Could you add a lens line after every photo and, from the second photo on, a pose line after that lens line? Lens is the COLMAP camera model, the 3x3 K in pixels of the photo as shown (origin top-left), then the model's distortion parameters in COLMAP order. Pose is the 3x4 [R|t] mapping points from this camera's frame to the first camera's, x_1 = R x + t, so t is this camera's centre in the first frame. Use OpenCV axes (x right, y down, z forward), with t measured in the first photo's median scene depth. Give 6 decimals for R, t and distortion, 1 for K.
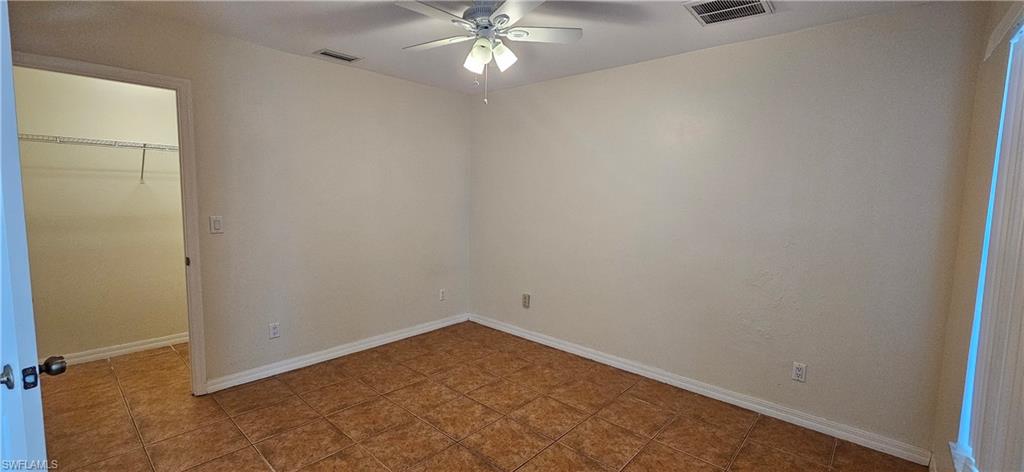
lens RADIAL K [[418.8, 0, 512.0], [0, 418.8, 236.0], [0, 0, 1]] dist [0.002577, 0.000368]
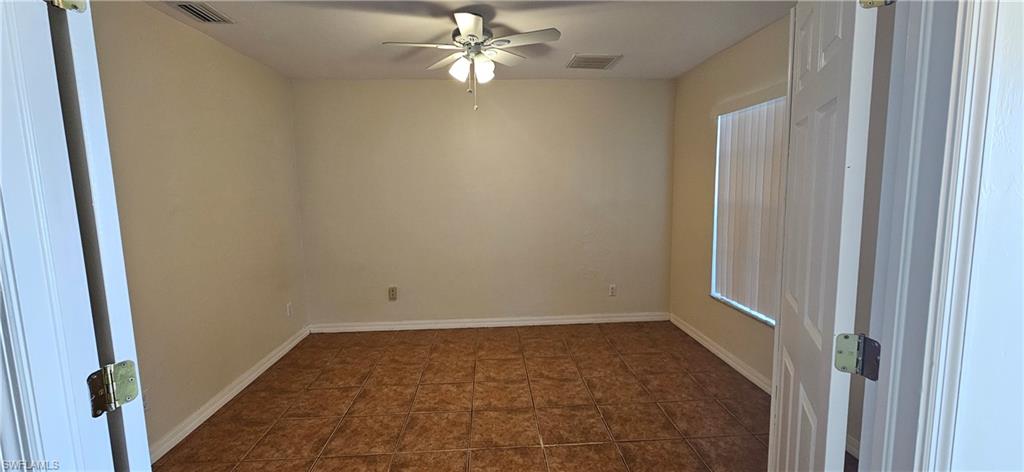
lens RADIAL K [[418.8, 0, 512.0], [0, 418.8, 236.0], [0, 0, 1]] dist [0.002577, 0.000368]
pose [[0.705906, -0.116770, 0.698613, -0.600834], [0.102488, 0.992776, 0.062381, -0.023931], [-0.700851, 0.027564, 0.712775, 0.087084]]
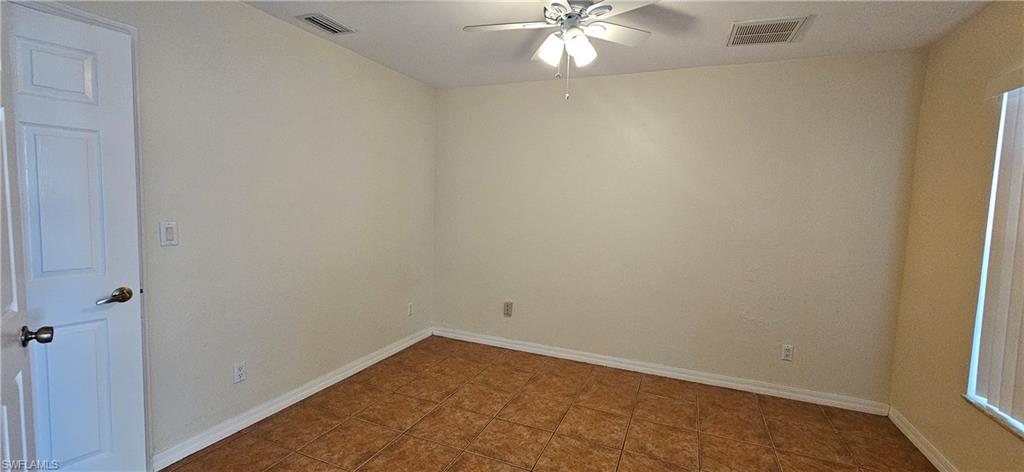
lens RADIAL K [[418.8, 0, 512.0], [0, 418.8, 236.0], [0, 0, 1]] dist [0.002577, 0.000368]
pose [[0.946180, -0.016884, 0.323200, -0.347163], [0.020151, 0.999774, -0.006765, -0.006295], [-0.323013, 0.012914, 0.946306, 0.118204]]
